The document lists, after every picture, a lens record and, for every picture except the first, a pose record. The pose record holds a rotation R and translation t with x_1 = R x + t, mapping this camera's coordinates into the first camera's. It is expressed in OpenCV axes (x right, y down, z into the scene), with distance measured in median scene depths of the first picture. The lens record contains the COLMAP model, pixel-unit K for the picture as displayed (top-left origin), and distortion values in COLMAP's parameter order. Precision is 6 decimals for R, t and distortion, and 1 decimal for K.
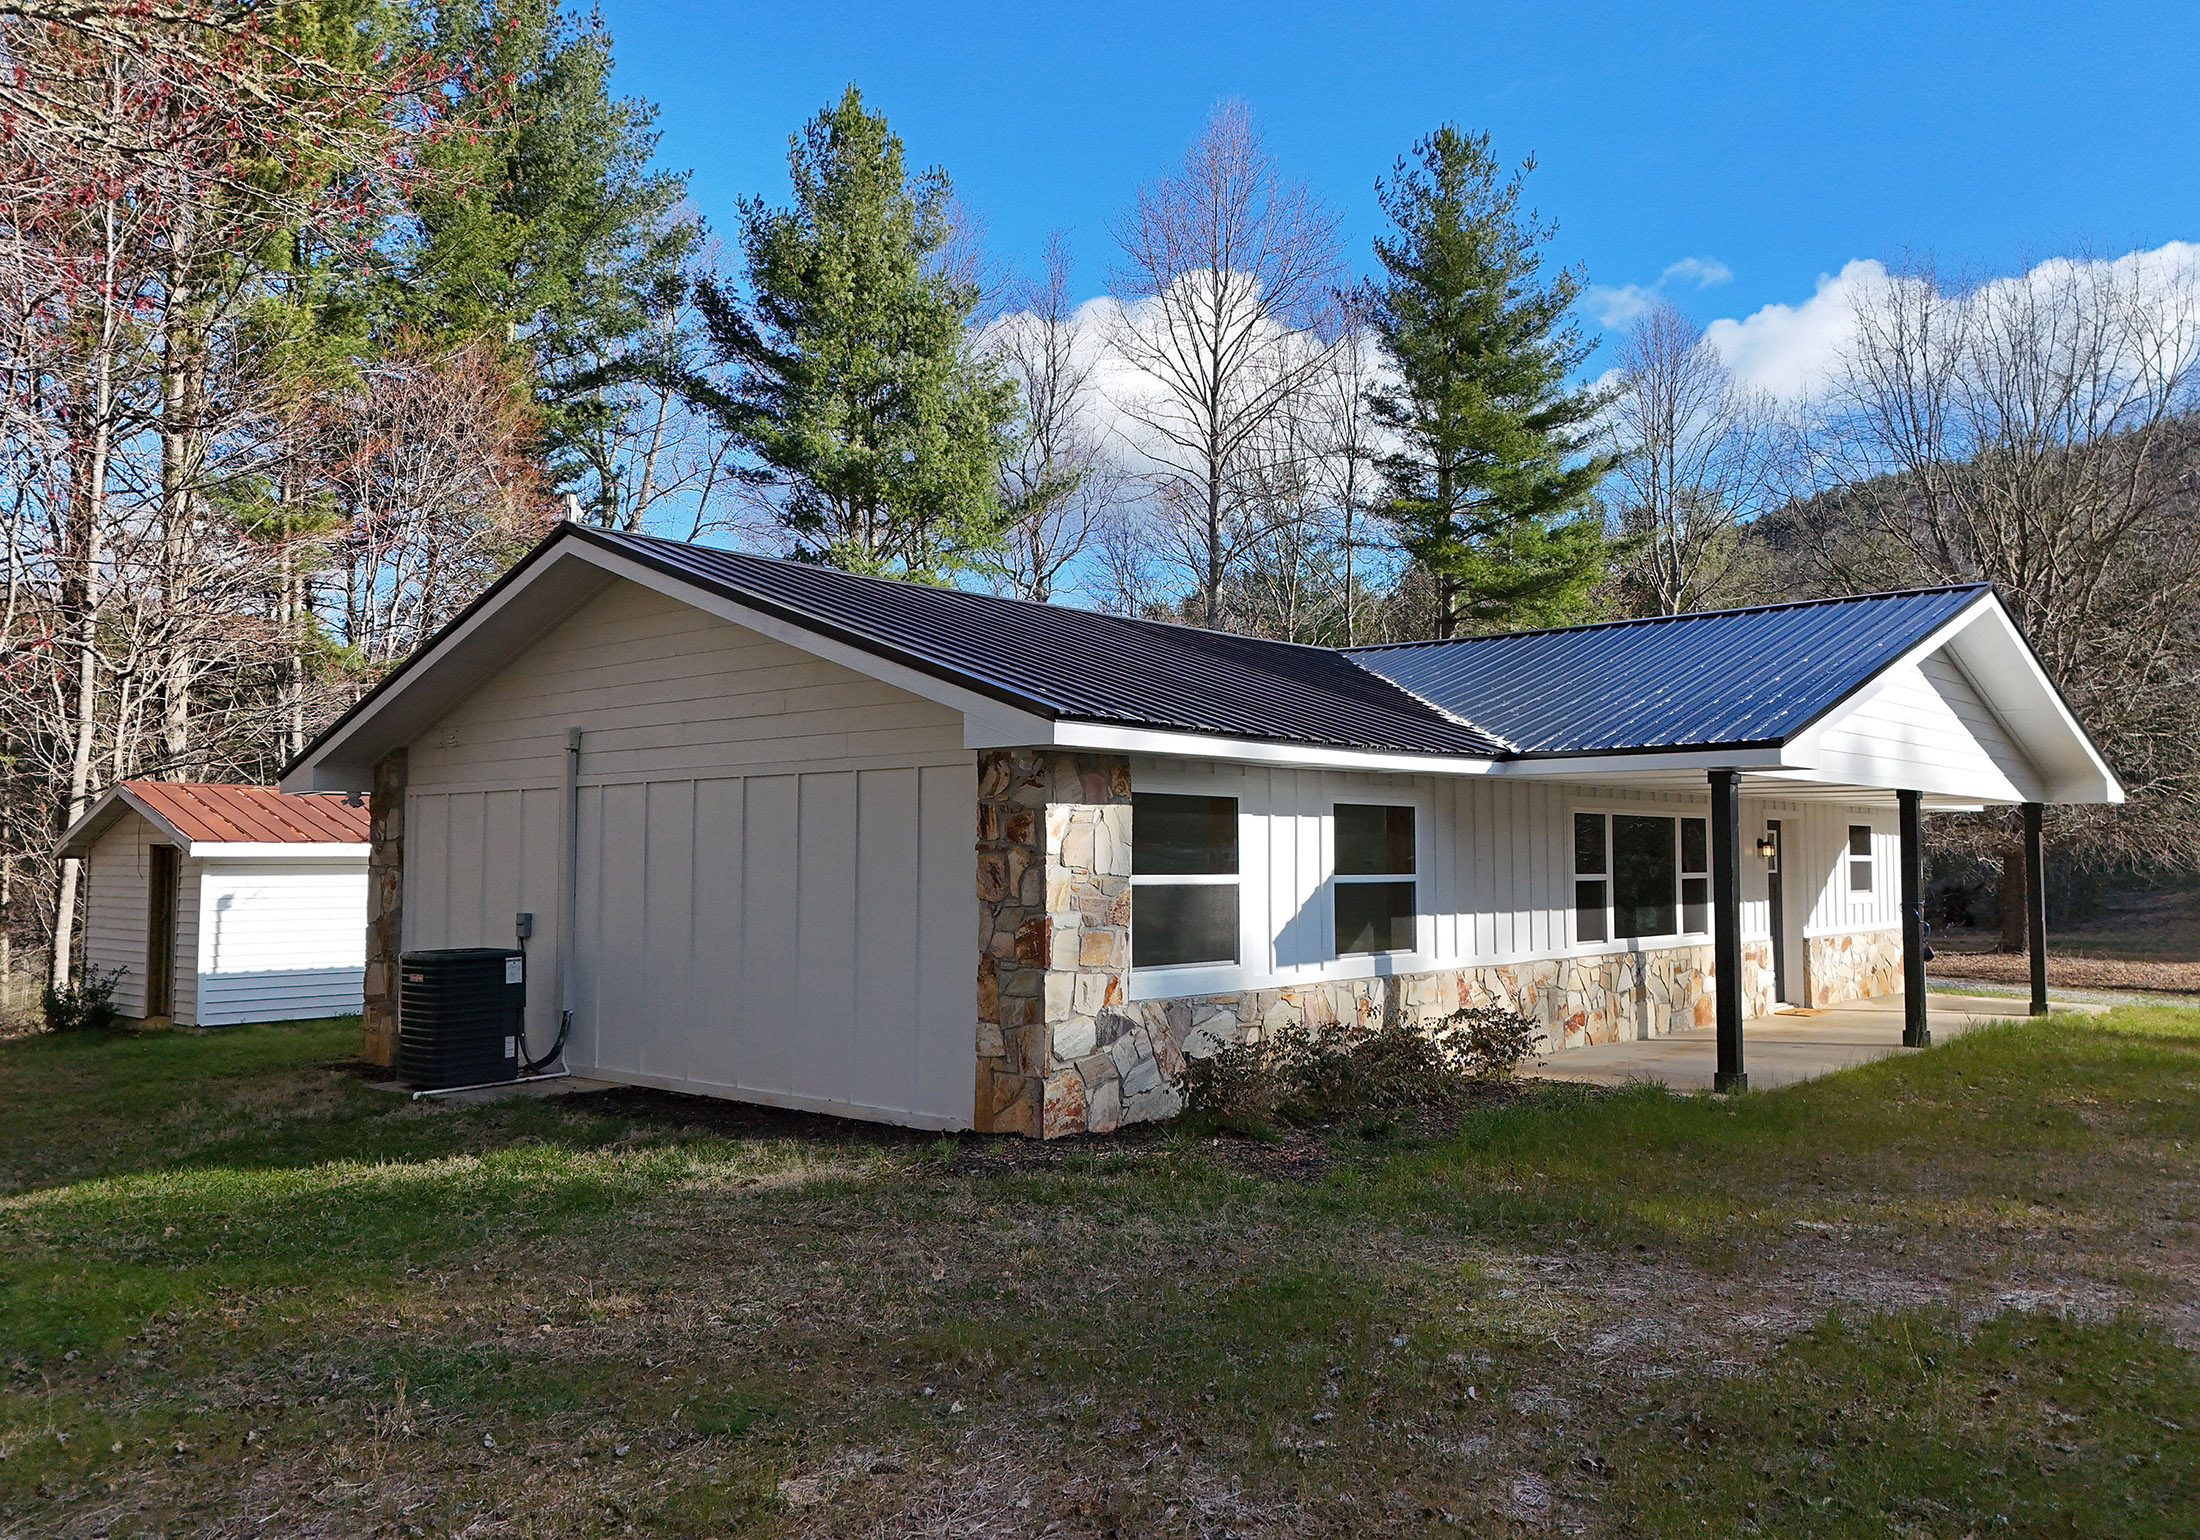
lens RADIAL K [[1602.1, 0, 1108.7], [0, 1602.1, 750.8], [0, 0, 1]] dist [0.143418, -0.199102]
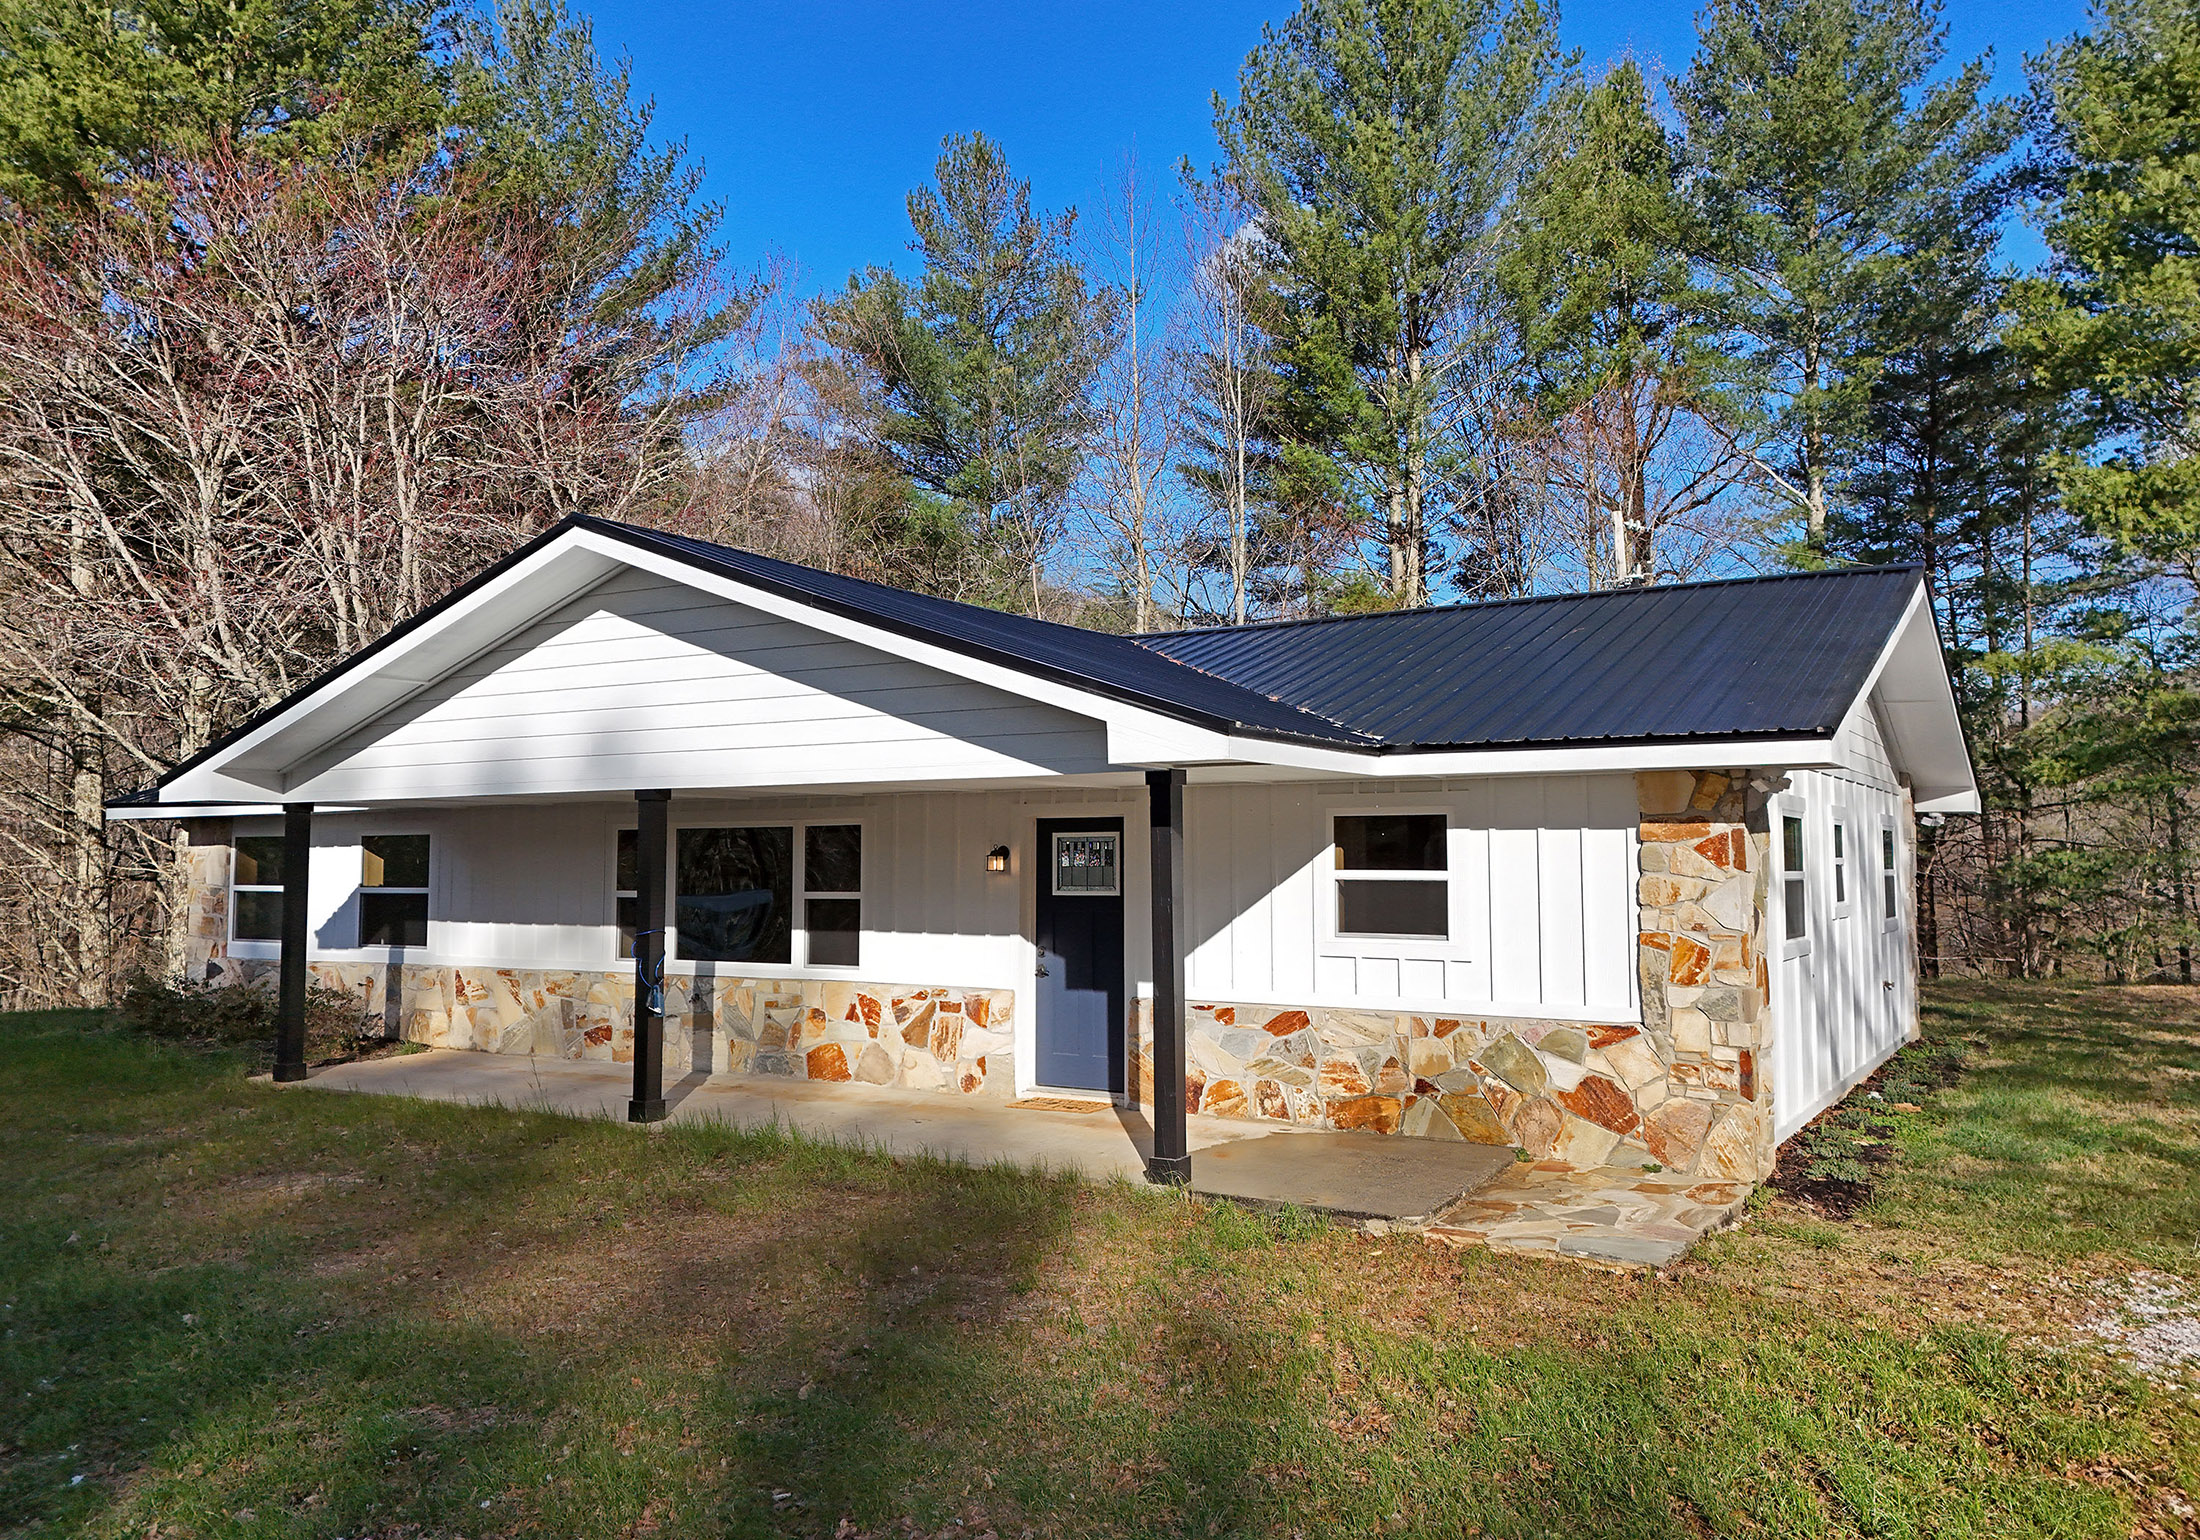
lens RADIAL K [[1602.1, 0, 1108.7], [0, 1602.1, 750.8], [0, 0, 1]] dist [0.143418, -0.199102]
pose [[0.168822, -0.077185, -0.982620, 1.548309], [0.060970, 0.995838, -0.067748, 0.089911], [0.983759, -0.048473, 0.172825, 1.317871]]
